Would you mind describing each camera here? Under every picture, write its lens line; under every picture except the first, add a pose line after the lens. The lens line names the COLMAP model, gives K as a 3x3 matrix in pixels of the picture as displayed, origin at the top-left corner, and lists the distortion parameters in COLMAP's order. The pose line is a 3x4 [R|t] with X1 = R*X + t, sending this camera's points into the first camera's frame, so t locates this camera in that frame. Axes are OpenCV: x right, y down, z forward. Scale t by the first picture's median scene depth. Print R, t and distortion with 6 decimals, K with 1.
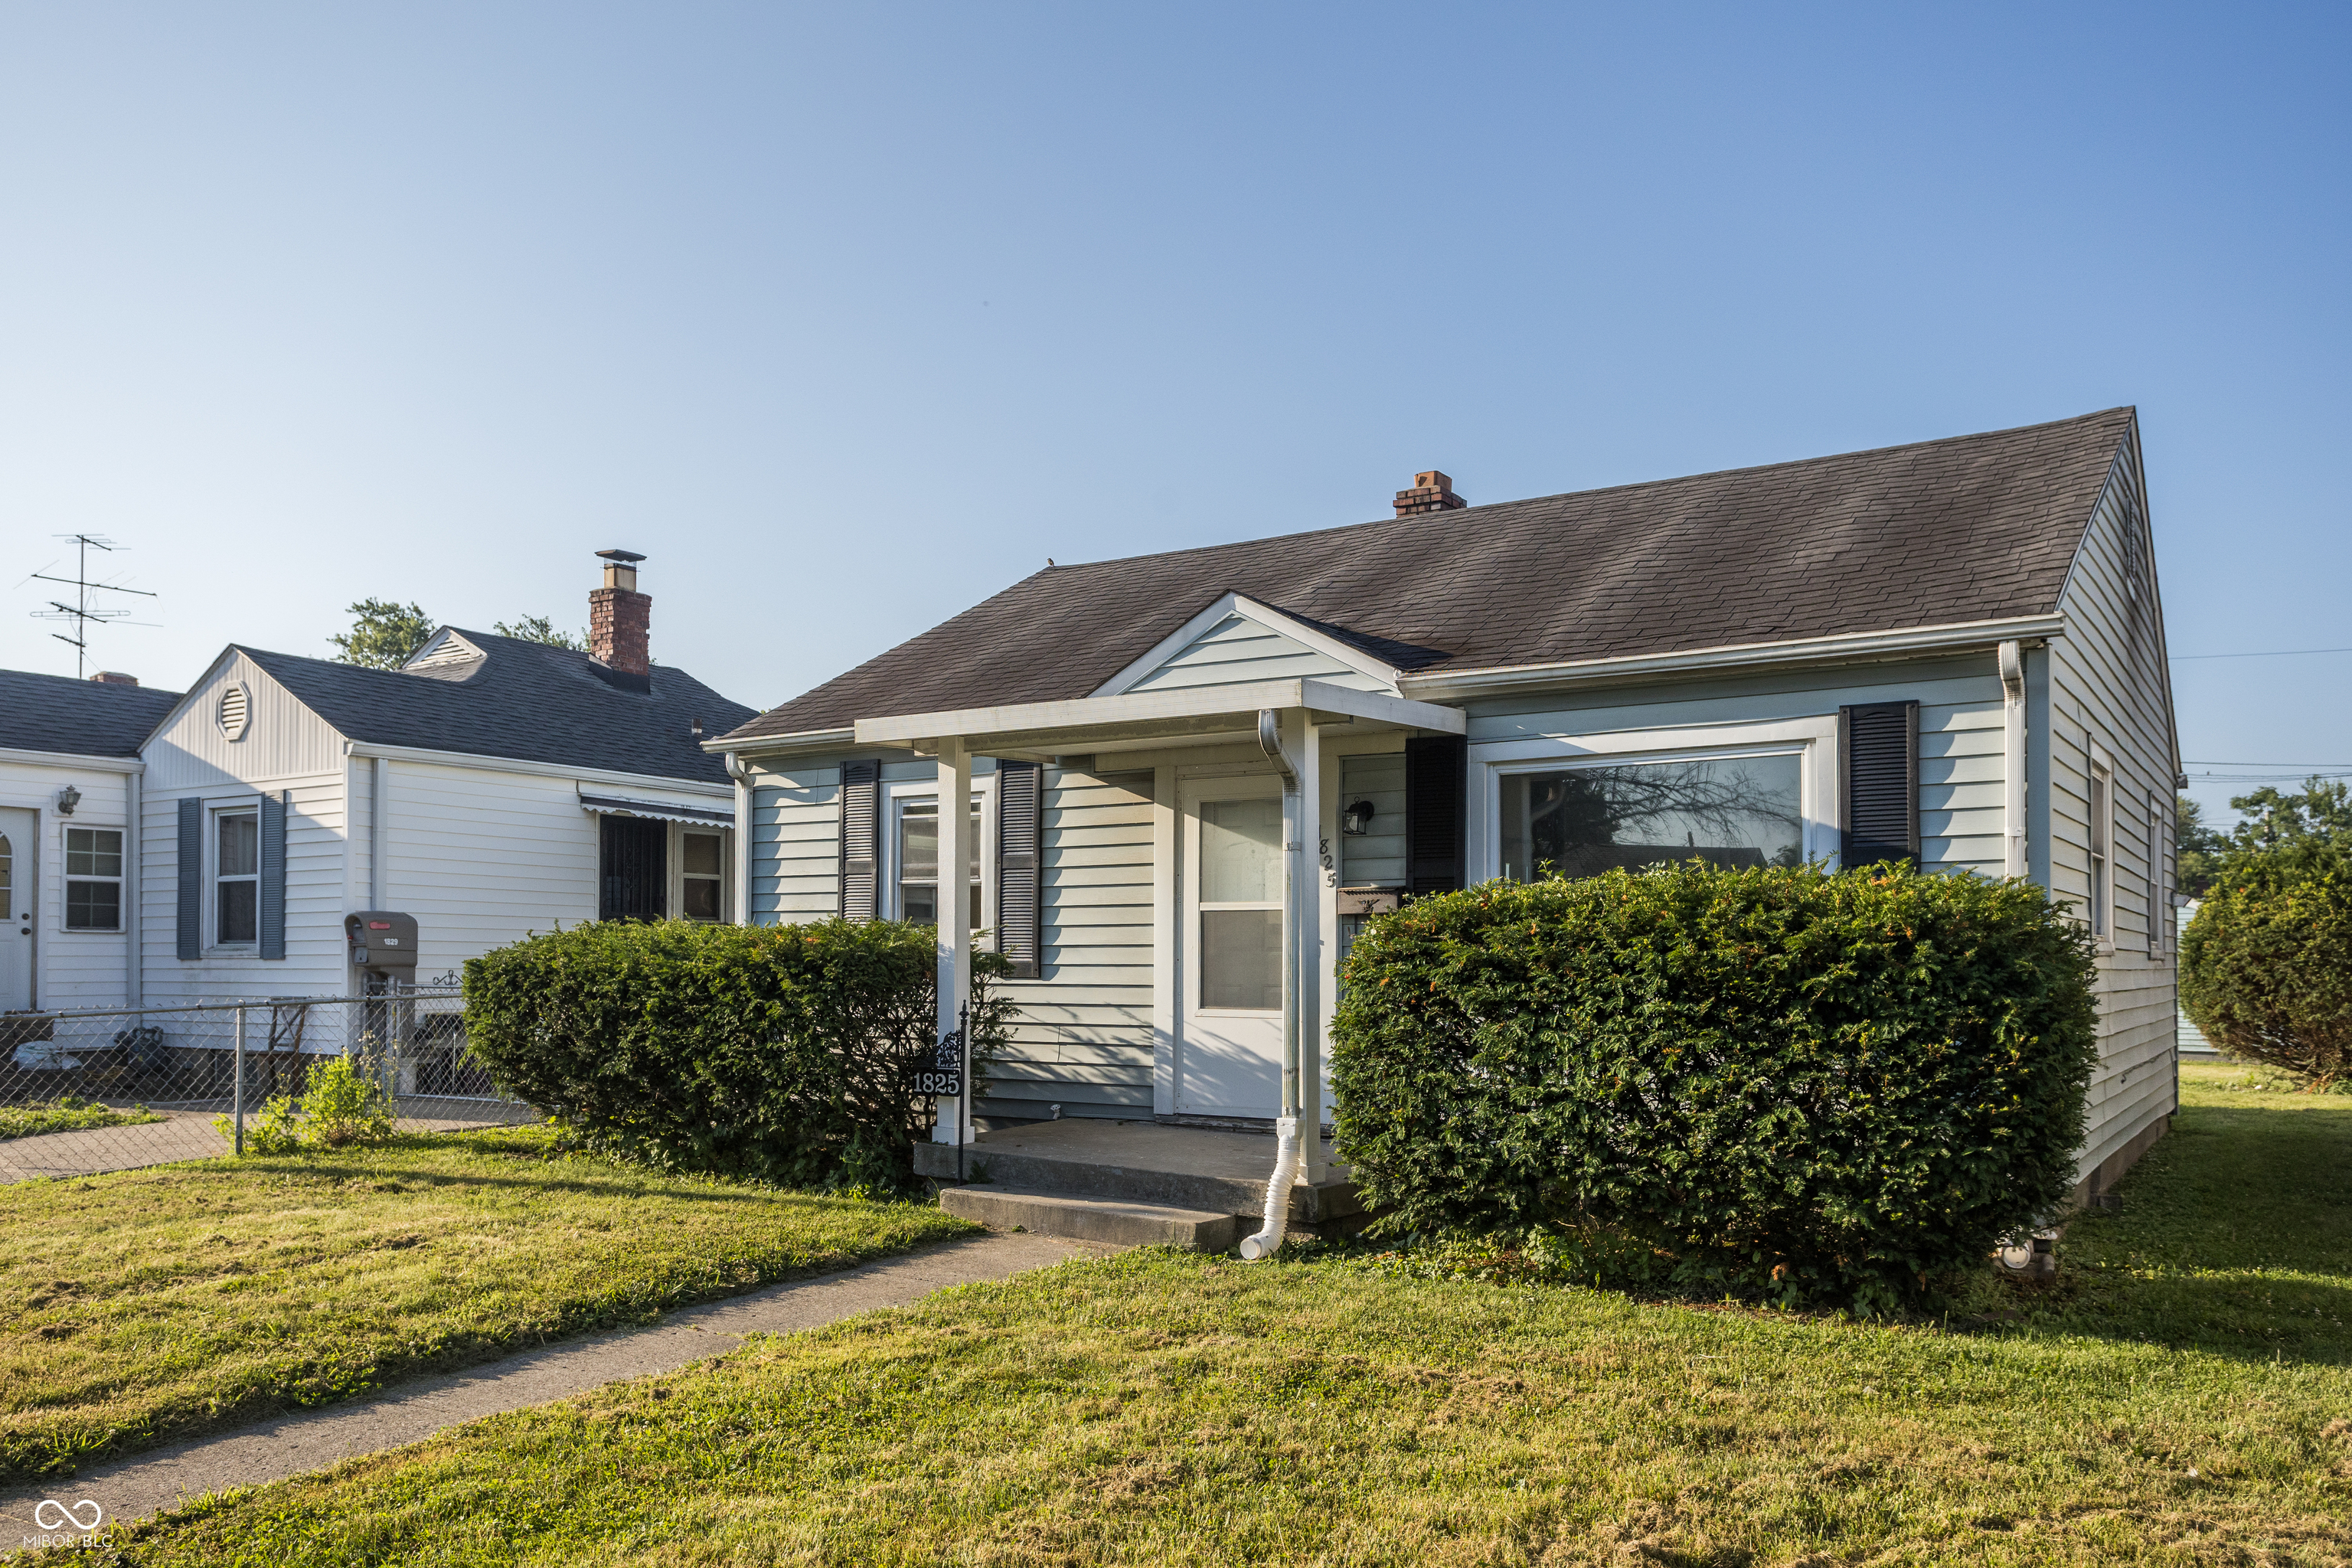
lens RADIAL K [[1661.9, 0, 1176.0], [0, 1661.9, 784.0], [0, 0, 1]] dist [0.010523, -0.001407]
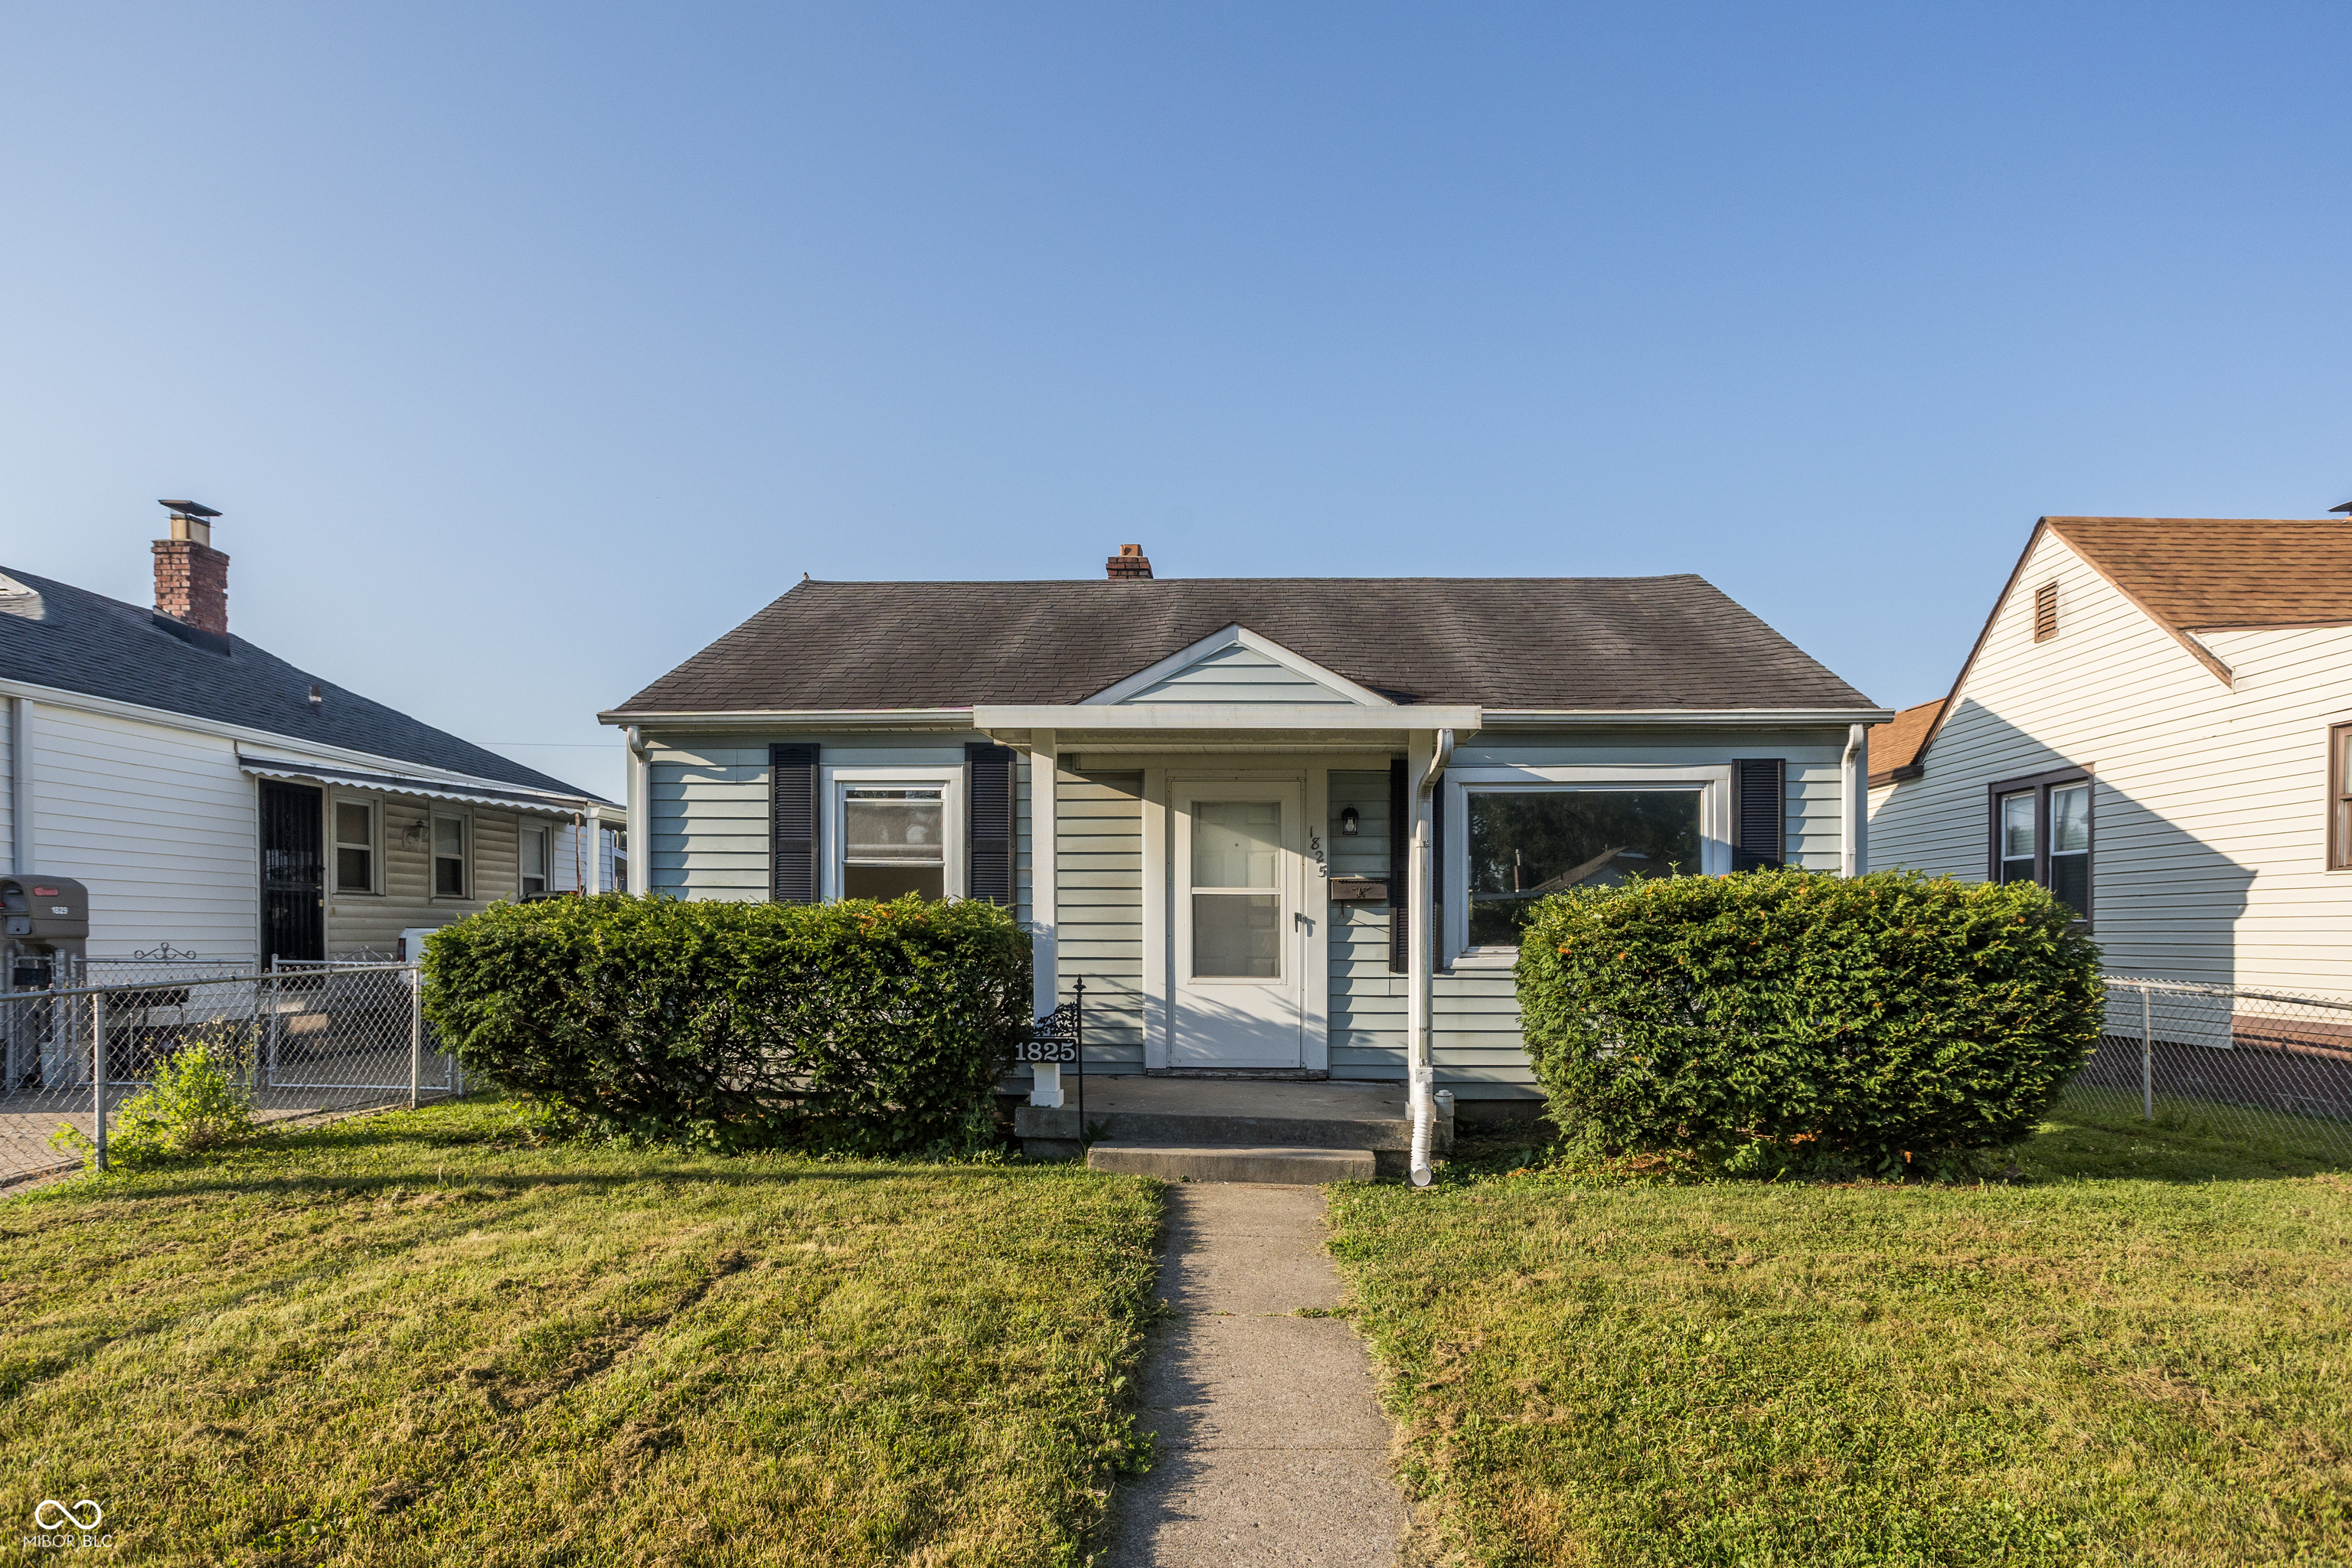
lens RADIAL K [[1251.4, 0, 1172.5], [0, 1251.4, 845.4], [0, 0, 1]] dist [-0.056182, 0.042920]
pose [[0.872974, 0.033400, 0.486621, -0.424488], [-0.052801, 0.998261, 0.026204, 0.019719], [-0.484900, -0.048570, 0.873220, 0.238078]]
